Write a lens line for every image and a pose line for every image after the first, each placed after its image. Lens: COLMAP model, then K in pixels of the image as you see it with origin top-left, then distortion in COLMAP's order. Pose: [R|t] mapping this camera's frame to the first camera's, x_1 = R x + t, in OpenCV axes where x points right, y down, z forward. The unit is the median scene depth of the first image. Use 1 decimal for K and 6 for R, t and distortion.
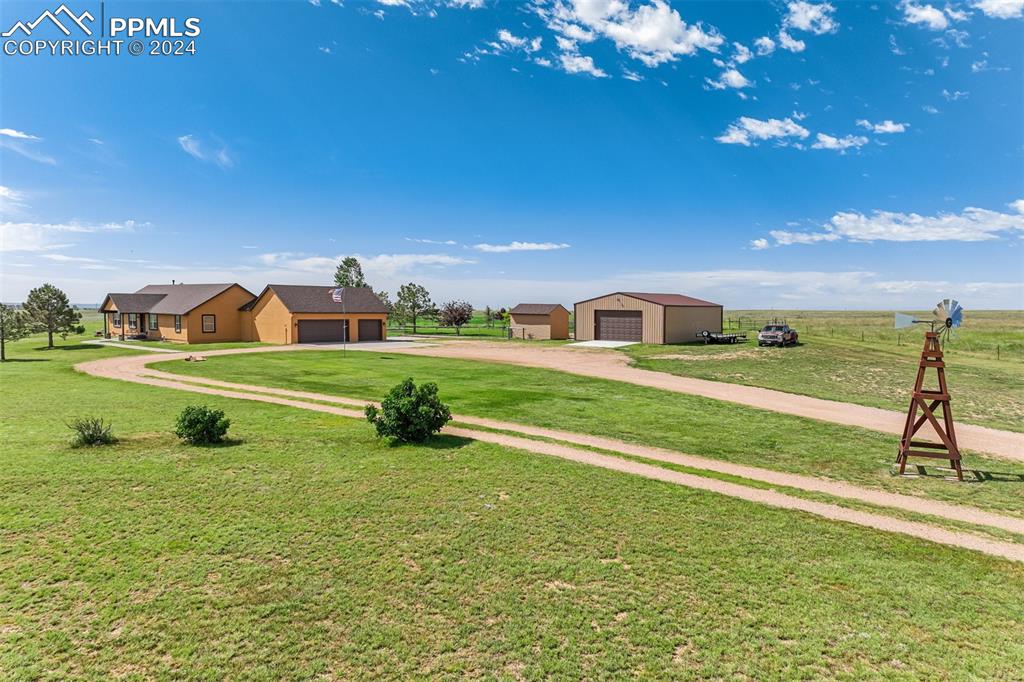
lens RADIAL K [[685.7, 0, 513.2], [0, 685.7, 337.4], [0, 0, 1]] dist [-0.001671, -0.003696]
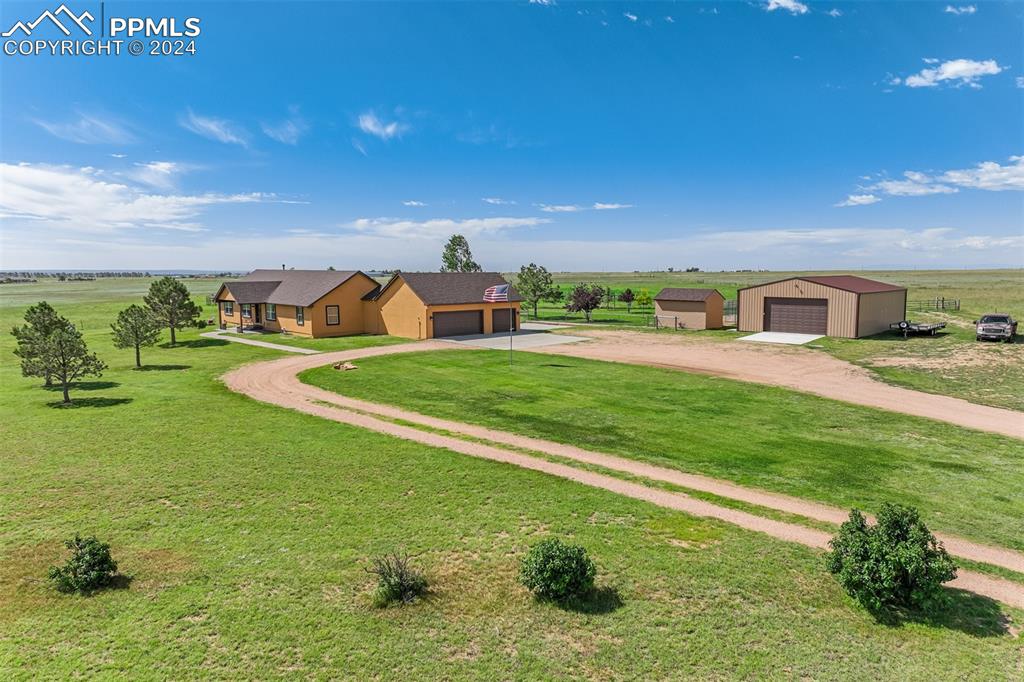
lens RADIAL K [[685.7, 0, 511.0], [0, 685.7, 343.7], [0, 0, 1]] dist [-0.001671, -0.003696]
pose [[0.995975, -0.004035, -0.089546, -0.121853], [0.009443, 0.998151, 0.060053, -0.035476], [0.089138, -0.060657, 0.994171, 0.098297]]
